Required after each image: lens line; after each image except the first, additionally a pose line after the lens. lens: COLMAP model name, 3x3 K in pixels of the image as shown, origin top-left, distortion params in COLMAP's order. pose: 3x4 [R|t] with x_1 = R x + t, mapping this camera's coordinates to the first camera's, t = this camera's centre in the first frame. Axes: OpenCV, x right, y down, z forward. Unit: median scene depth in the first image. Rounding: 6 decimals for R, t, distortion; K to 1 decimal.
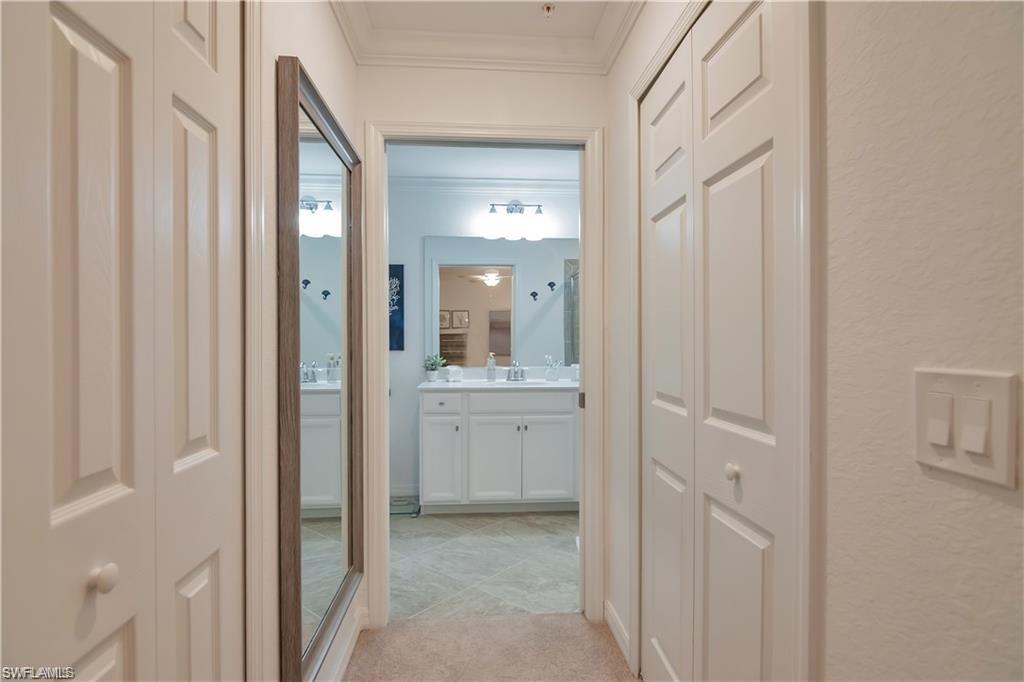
lens RADIAL K [[503.2, 0, 512.0], [0, 503.2, 341.0], [0, 0, 1]] dist [0.000306, -0.000200]
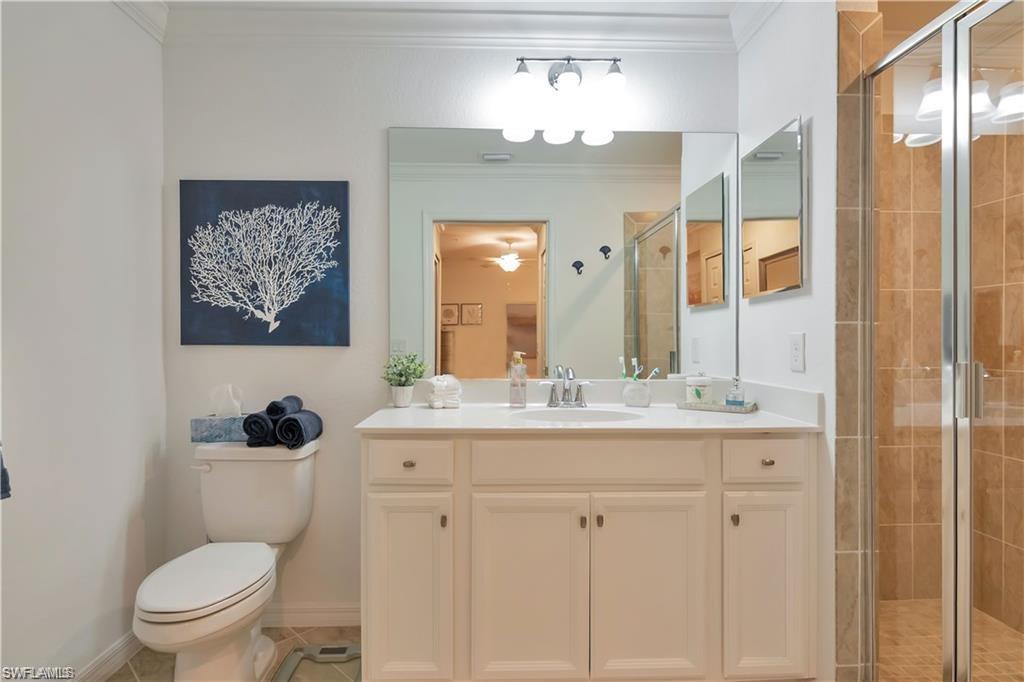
lens RADIAL K [[503.2, 0, 512.0], [0, 503.2, 341.0], [0, 0, 1]] dist [0.000306, -0.000200]
pose [[0.999553, 0.002835, -0.029767, -0.031898], [-0.003053, 0.999969, -0.007290, 0.016355], [0.029745, 0.007378, 0.999530, 0.490103]]
